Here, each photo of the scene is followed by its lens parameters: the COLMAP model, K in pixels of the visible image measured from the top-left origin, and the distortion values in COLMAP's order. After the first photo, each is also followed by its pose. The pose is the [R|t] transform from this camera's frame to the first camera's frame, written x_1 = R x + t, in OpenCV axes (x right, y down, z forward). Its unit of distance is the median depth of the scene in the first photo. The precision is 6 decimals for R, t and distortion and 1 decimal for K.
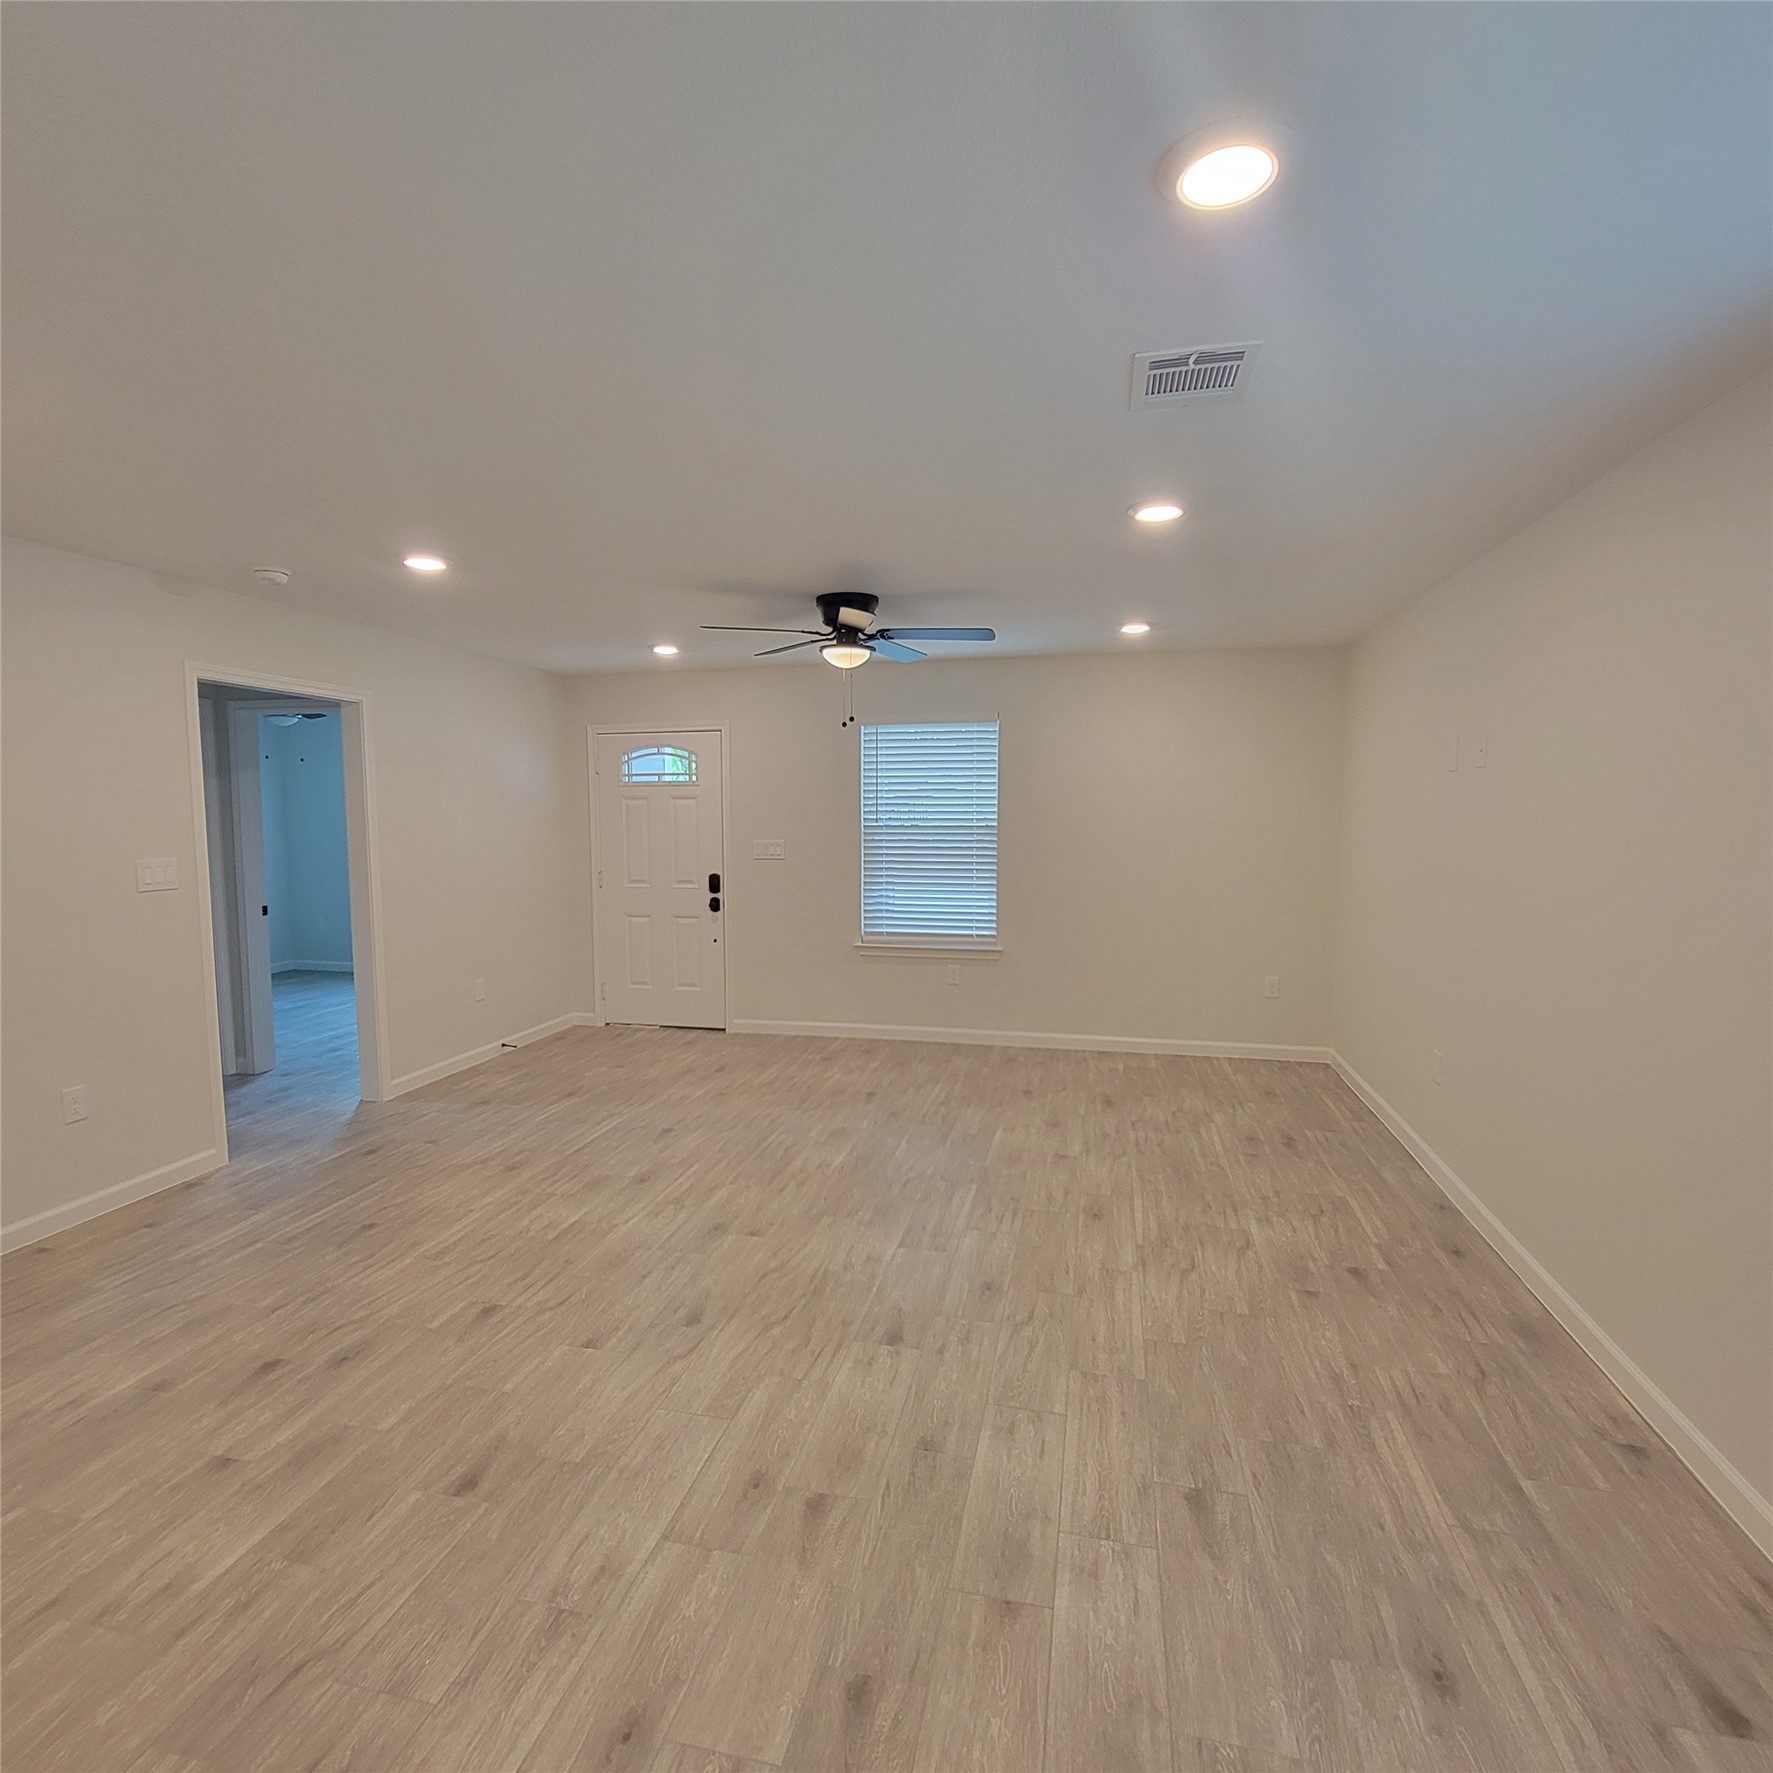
lens RADIAL K [[965.8, 0, 891.1], [0, 965.8, 884.4], [0, 0, 1]] dist [-0.009689, 0.002433]
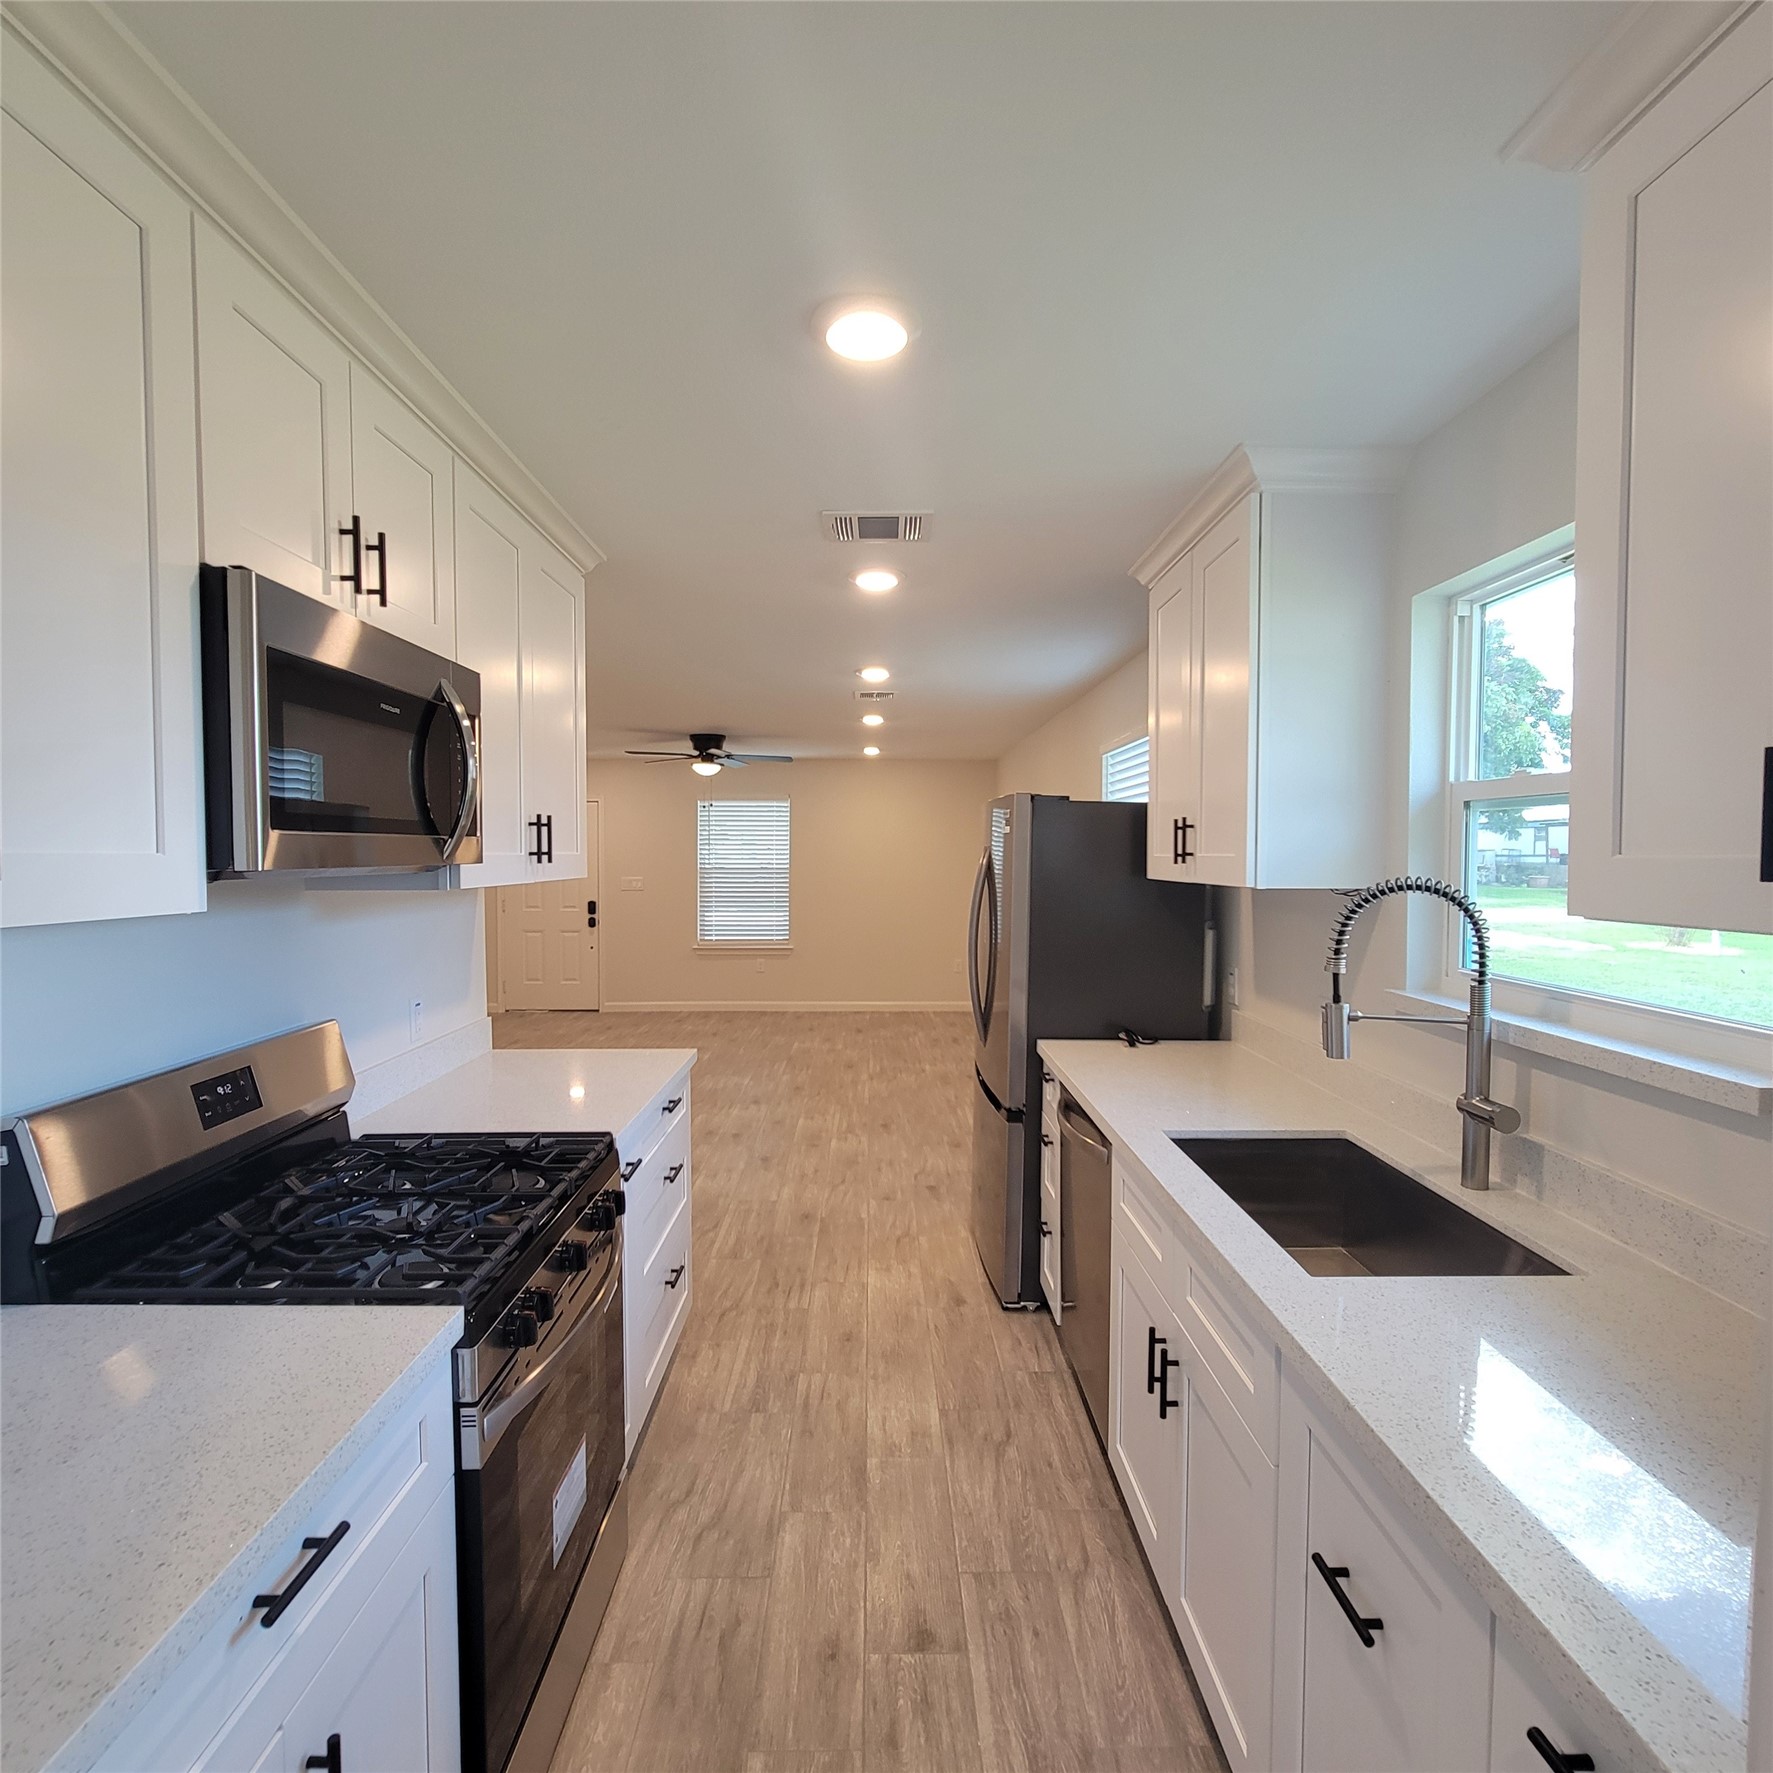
lens RADIAL K [[965.8, 0, 886.9], [0, 965.8, 895.1], [0, 0, 1]] dist [-0.009689, 0.002433]
pose [[0.972825, -0.002973, 0.231521, -0.123314], [0.011755, 0.999262, -0.036560, 0.053145], [-0.231242, 0.038288, 0.972143, -0.693507]]
